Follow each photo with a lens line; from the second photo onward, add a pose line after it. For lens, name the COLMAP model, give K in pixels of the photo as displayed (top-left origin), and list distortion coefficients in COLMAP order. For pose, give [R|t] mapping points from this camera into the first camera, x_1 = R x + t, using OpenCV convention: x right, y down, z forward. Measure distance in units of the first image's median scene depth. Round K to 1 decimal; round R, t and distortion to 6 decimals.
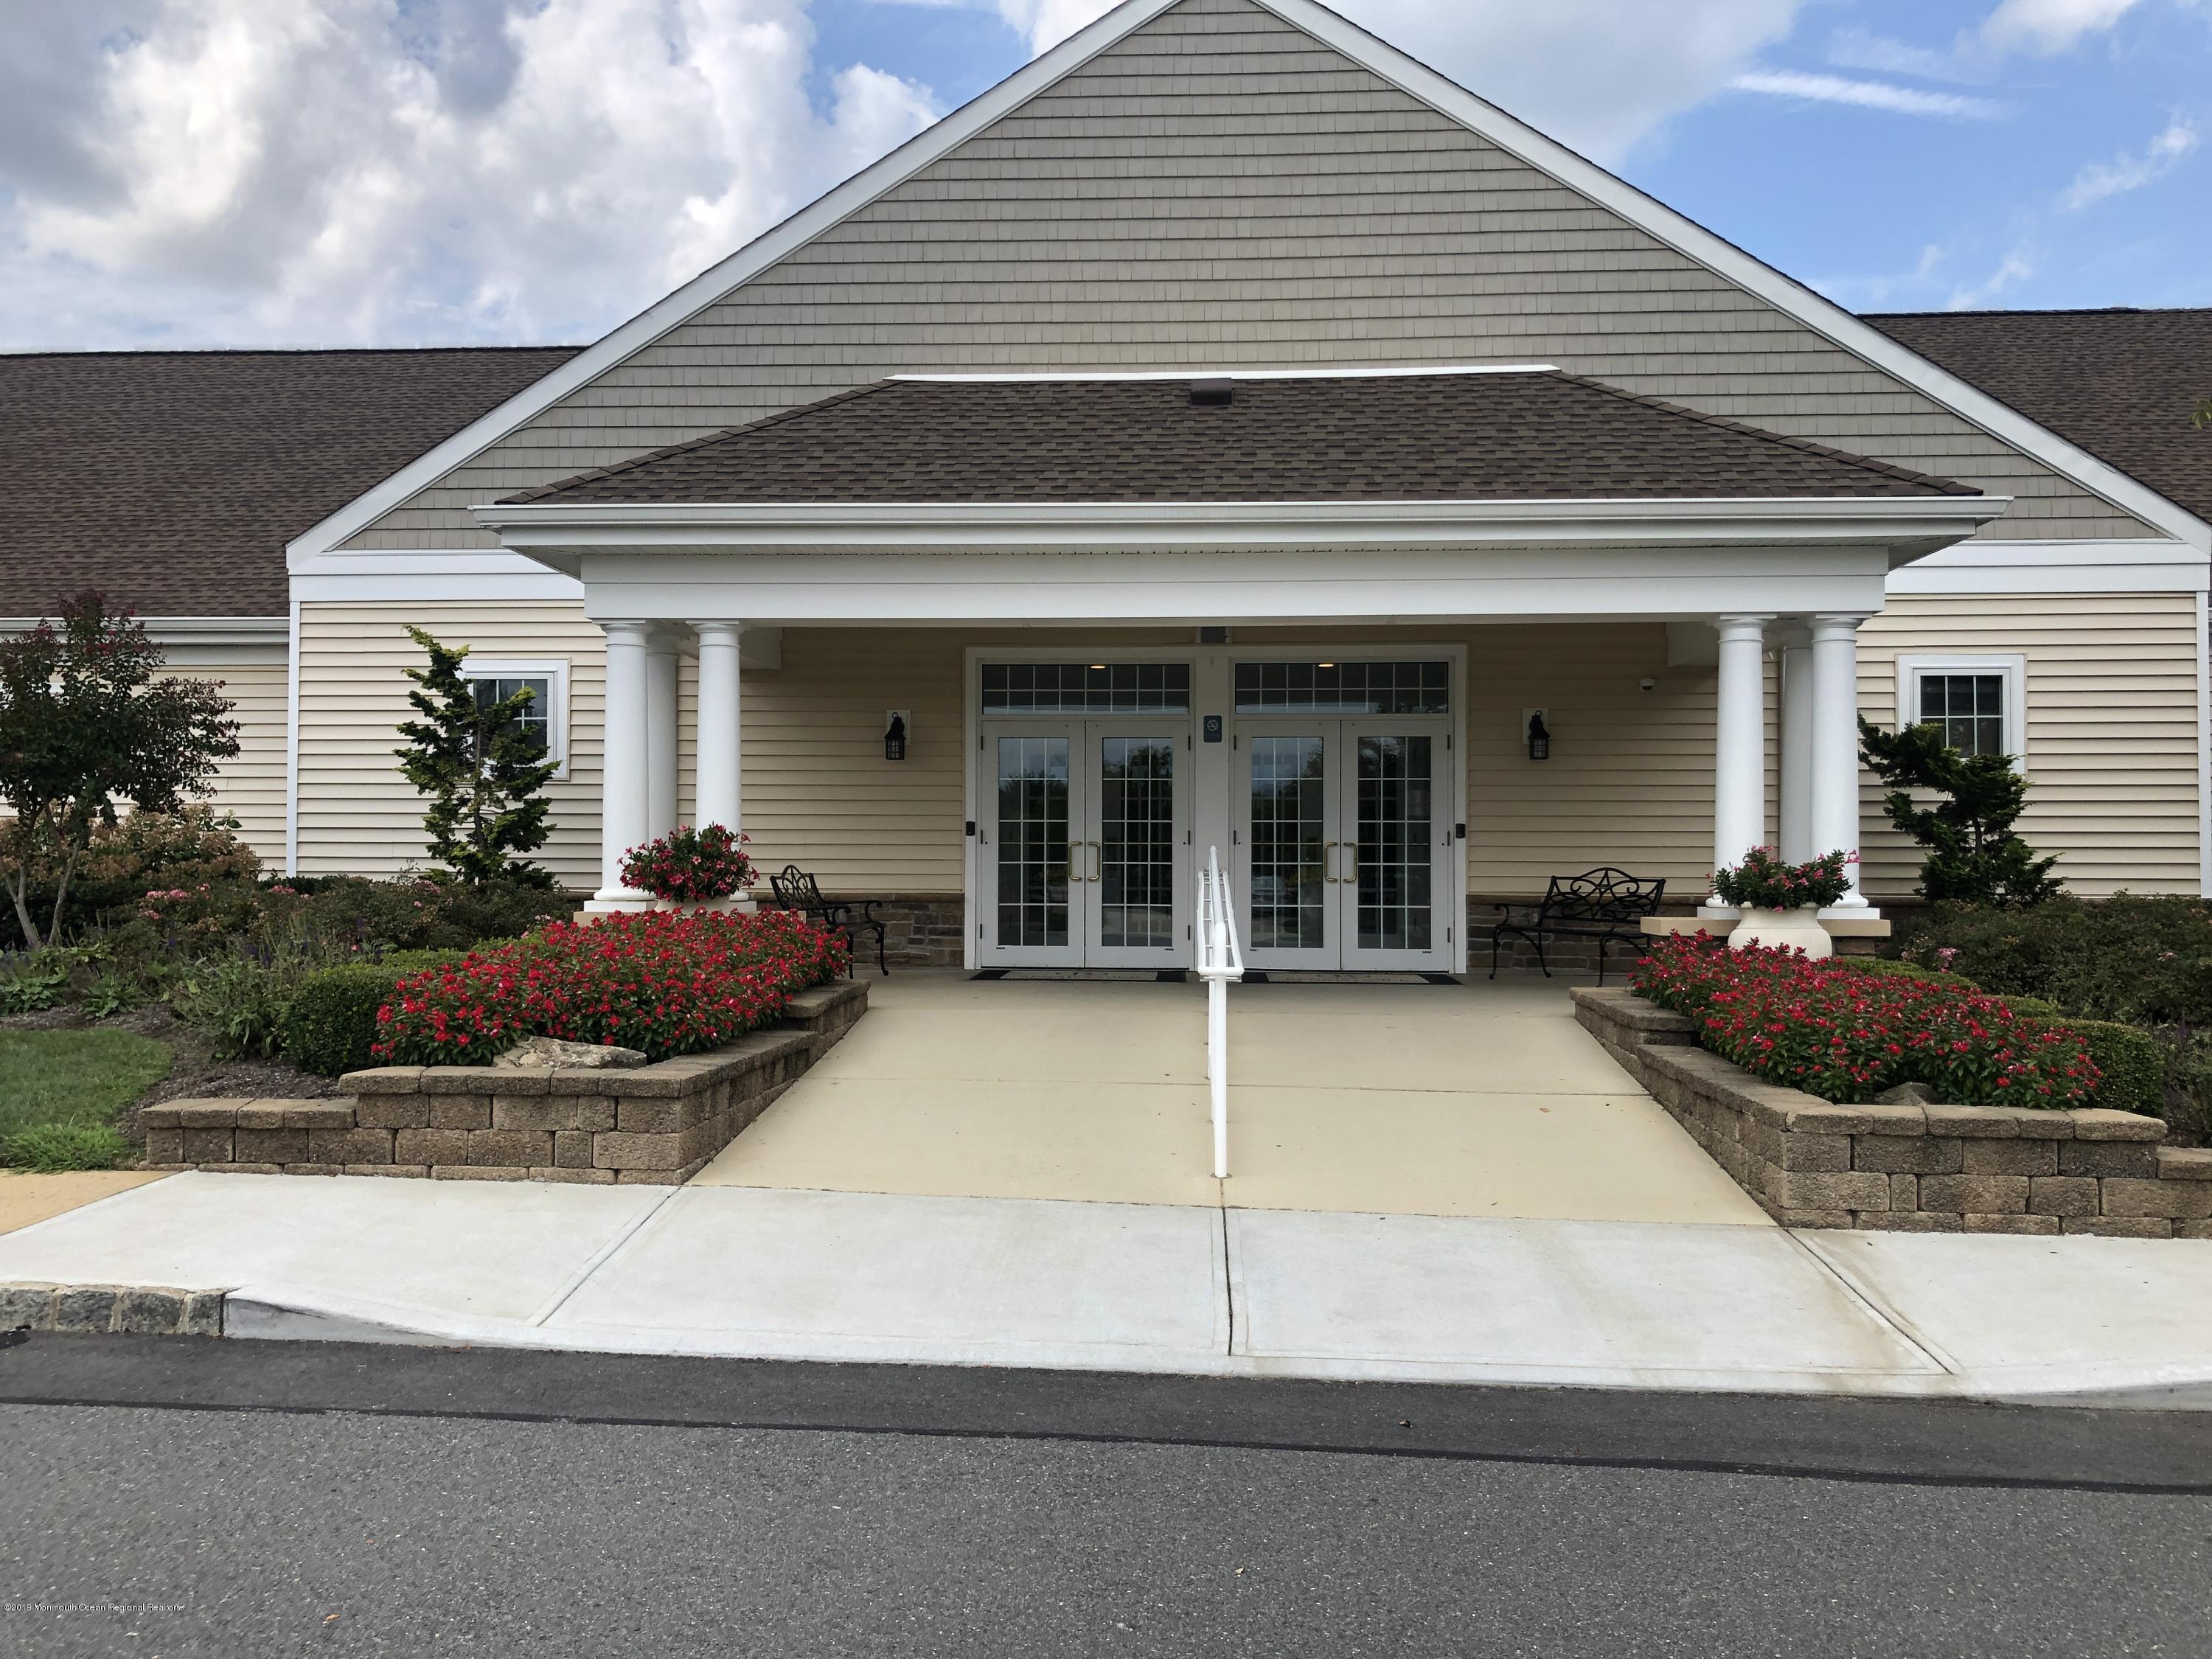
lens RADIAL K [[1810.3, 0, 1103.4], [0, 1810.3, 830.9], [0, 0, 1]] dist [0.067442, -0.003755]
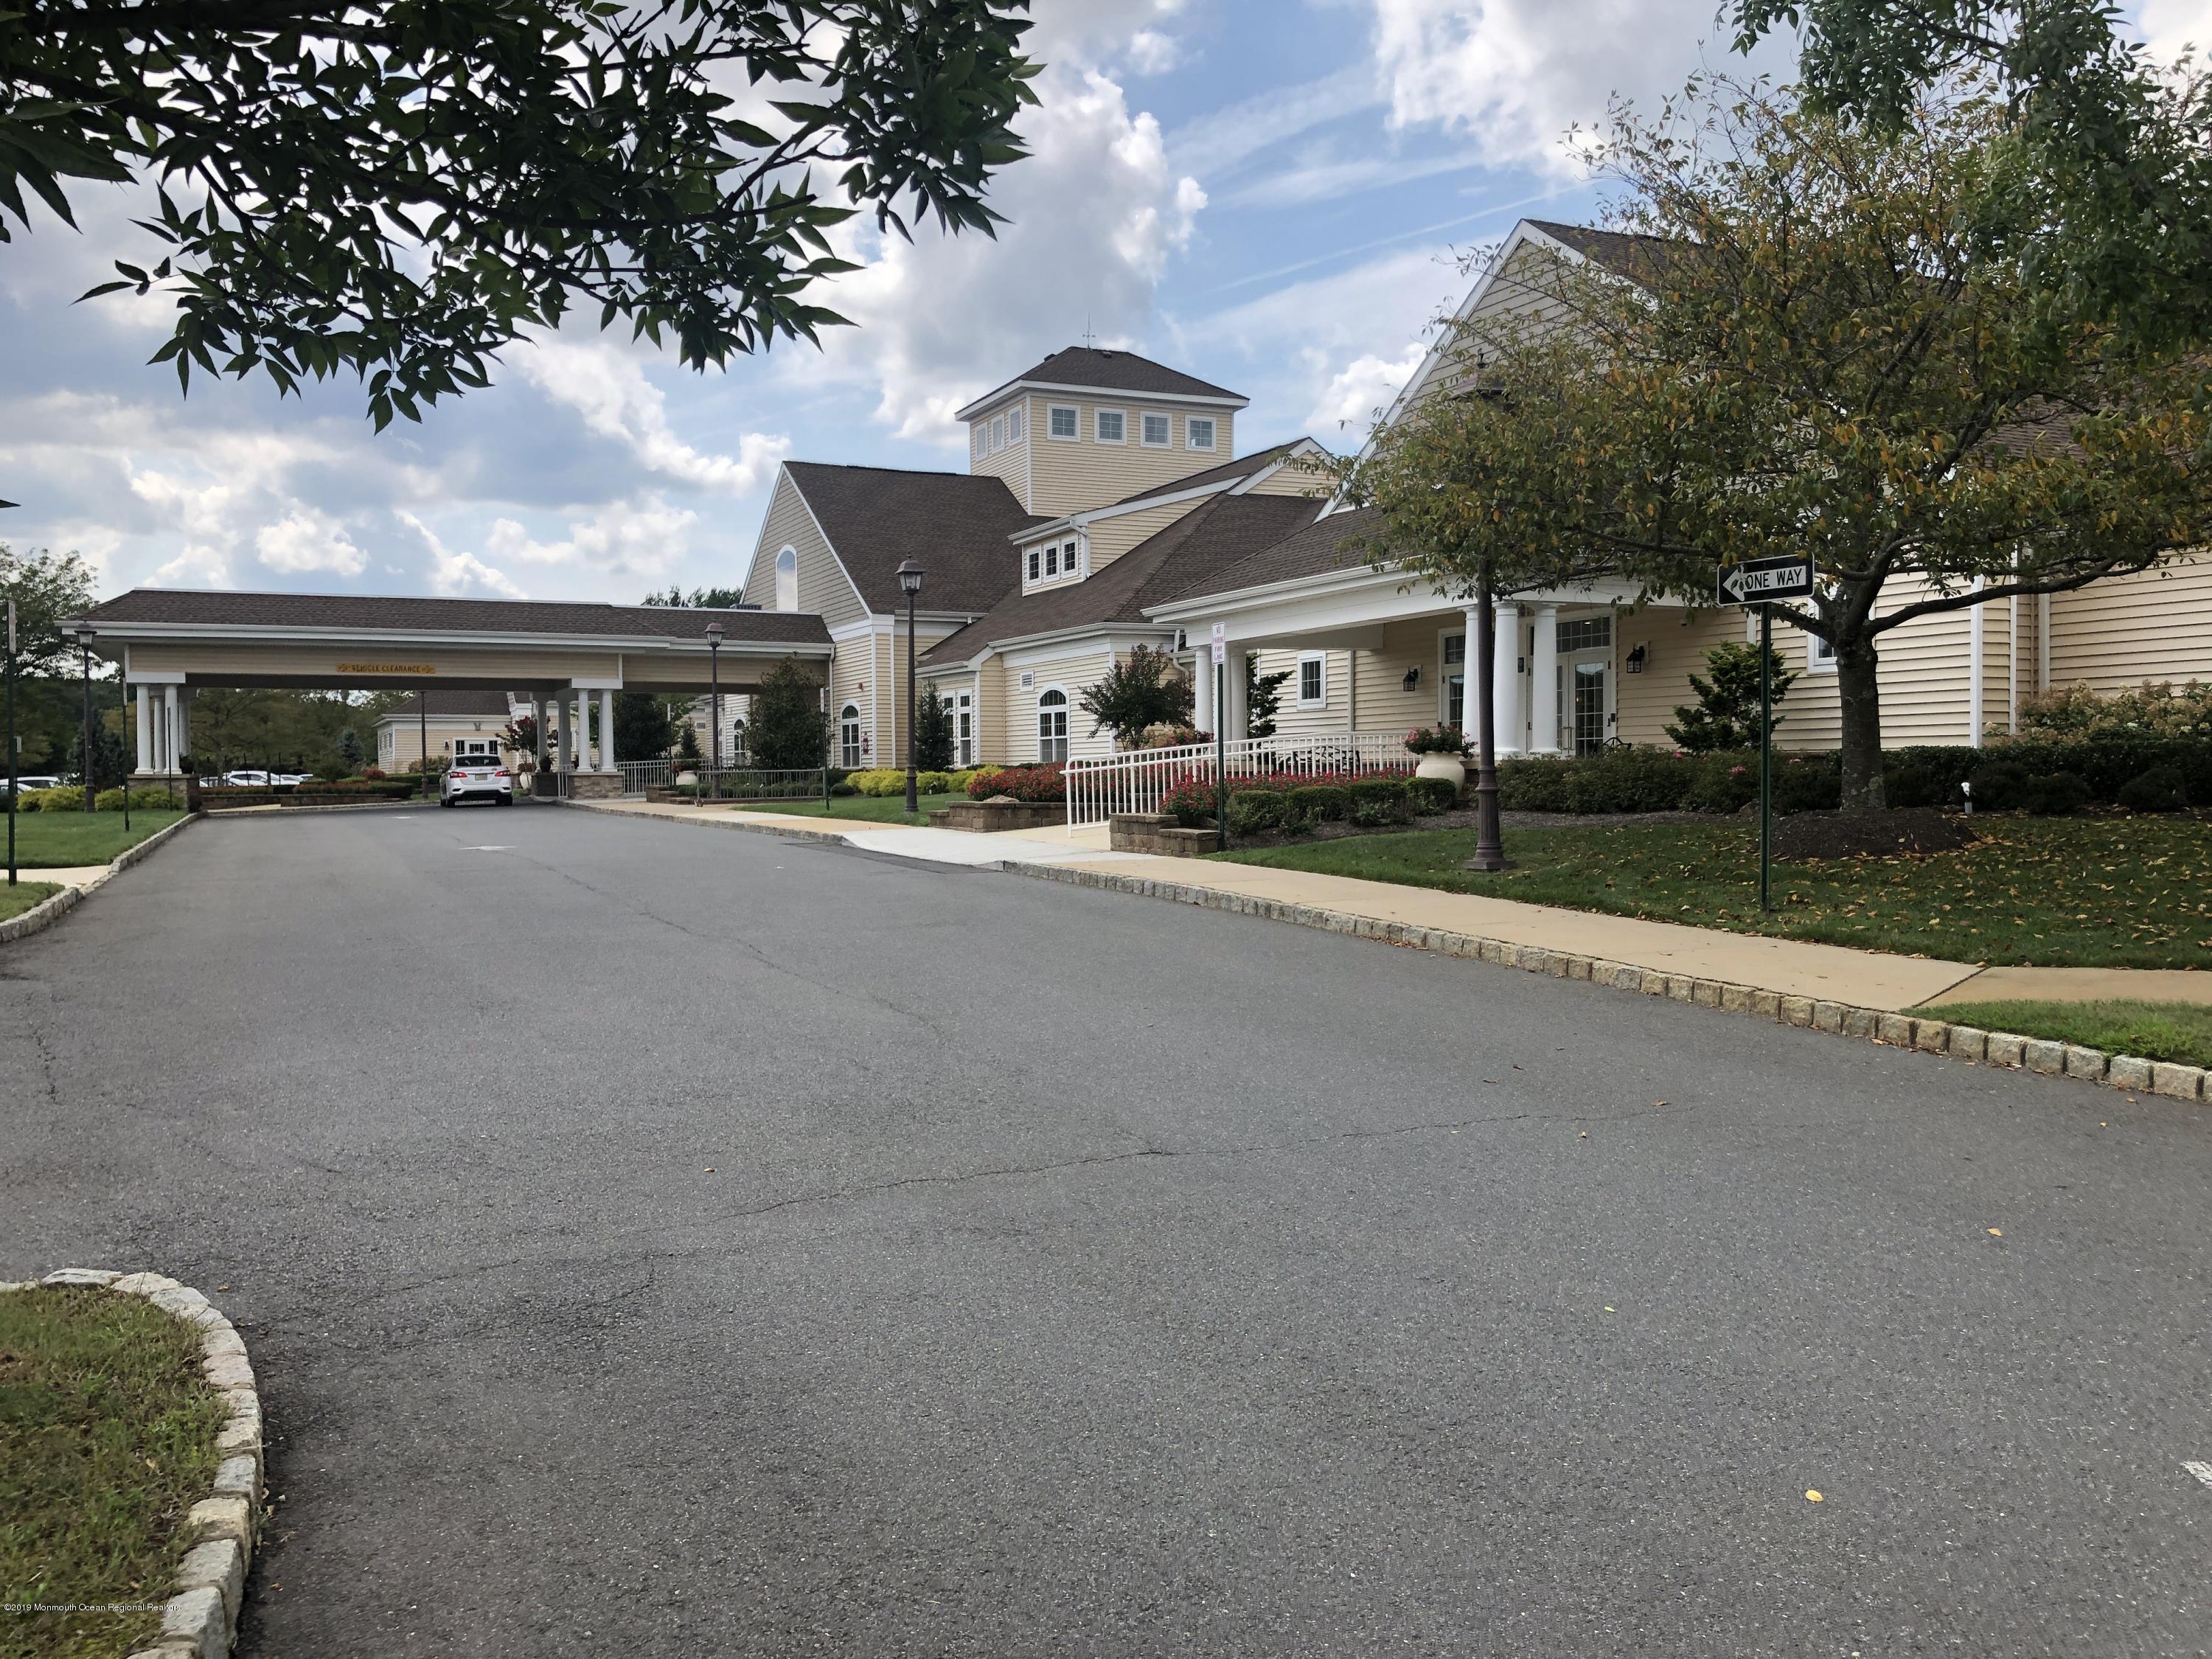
lens RADIAL K [[1810.3, 0, 1103.4], [0, 1810.3, 830.9], [0, 0, 1]] dist [0.067442, -0.003755]
pose [[0.455196, 0.021573, -0.890130, 1.481801], [0.019415, 0.999228, 0.034146, 0.037543], [0.890179, -0.032825, 0.454426, -0.183489]]
